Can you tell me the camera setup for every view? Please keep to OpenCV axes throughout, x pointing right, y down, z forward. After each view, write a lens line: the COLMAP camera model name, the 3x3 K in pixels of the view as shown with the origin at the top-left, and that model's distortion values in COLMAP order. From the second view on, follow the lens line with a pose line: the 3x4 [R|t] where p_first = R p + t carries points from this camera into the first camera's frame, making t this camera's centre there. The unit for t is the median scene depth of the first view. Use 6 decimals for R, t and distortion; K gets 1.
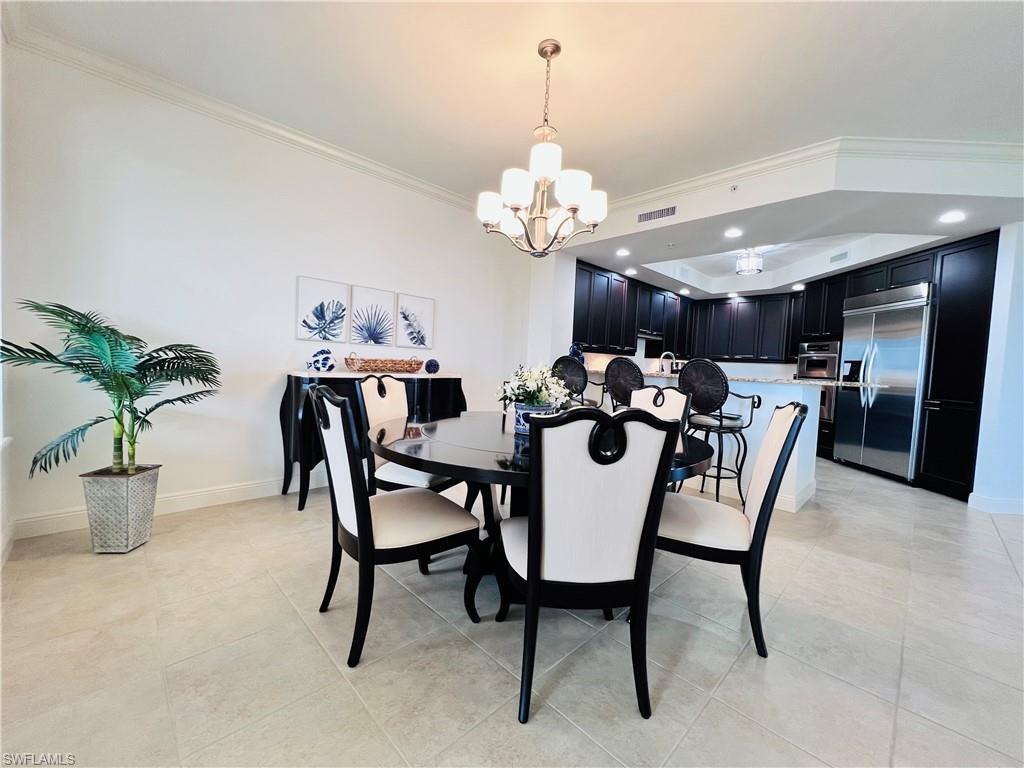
lens RADIAL K [[411.6, 0, 509.9], [0, 411.6, 382.5], [0, 0, 1]] dist [-0.002577, 0.000466]
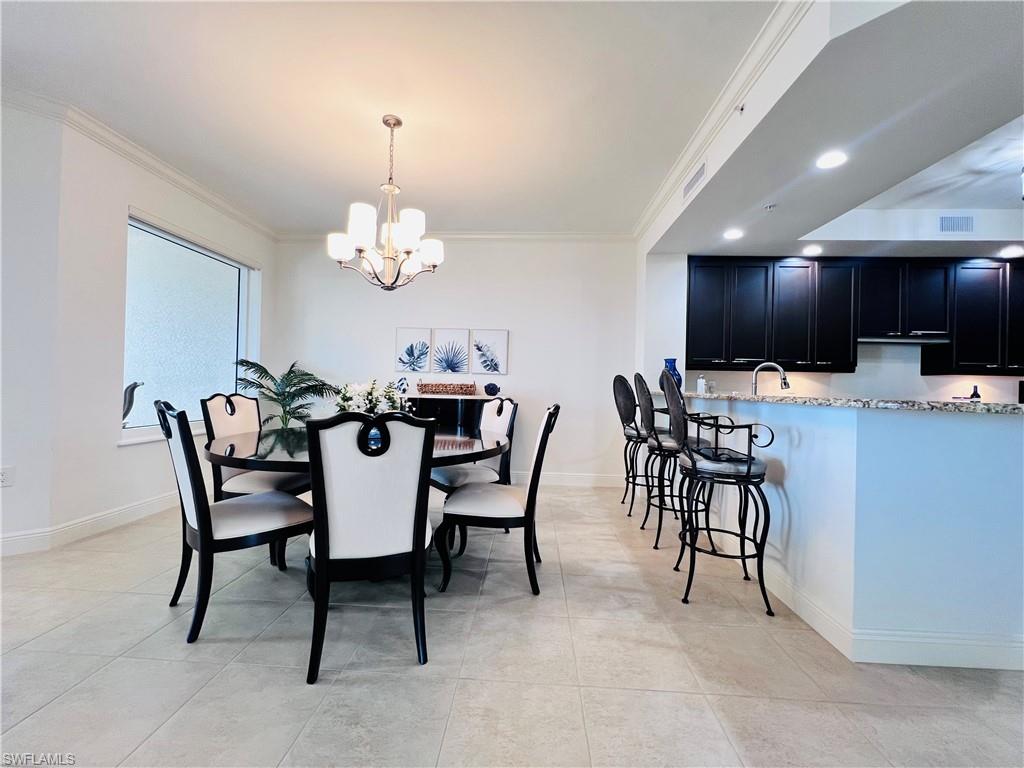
lens RADIAL K [[411.6, 0, 509.9], [0, 411.6, 382.5], [0, 0, 1]] dist [-0.002577, 0.000466]
pose [[0.674864, -0.032061, -0.737246, 0.683332], [-0.027396, 0.997279, -0.068447, 0.017733], [0.737434, 0.066390, 0.672149, 0.277899]]
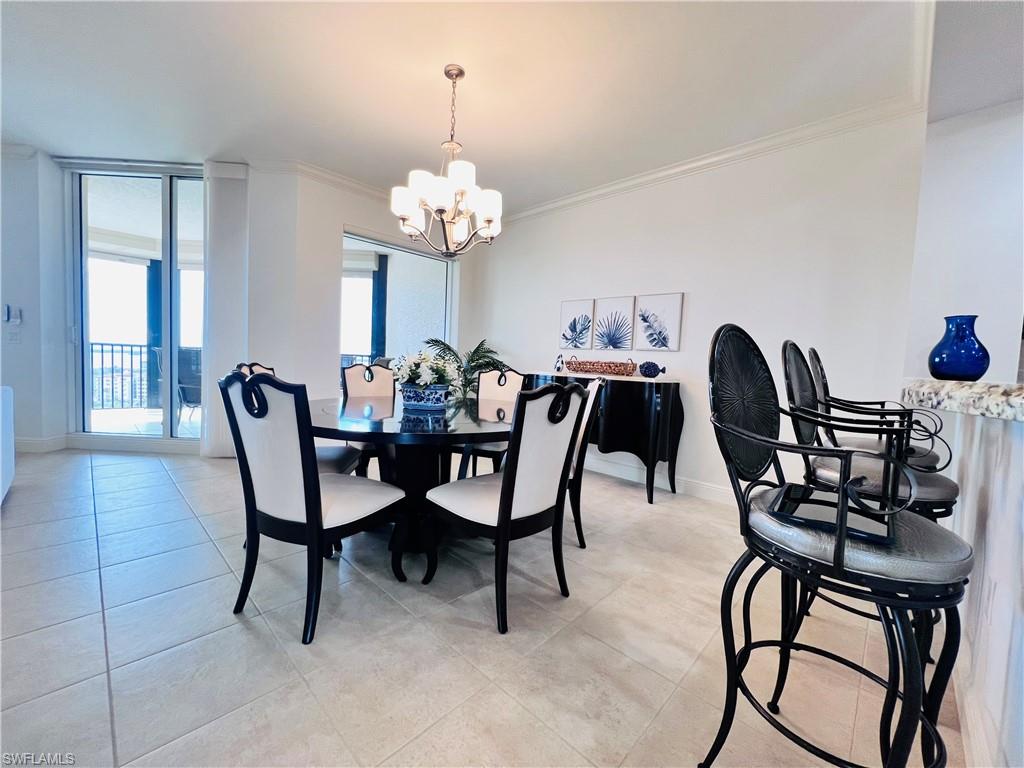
lens RADIAL K [[411.6, 0, 509.9], [0, 411.6, 382.5], [0, 0, 1]] dist [-0.002577, 0.000466]
pose [[0.031389, 0.012867, -0.999424, 0.703606], [-0.086643, 0.996188, 0.010104, 0.006277], [0.995745, 0.086275, 0.032384, 0.674903]]
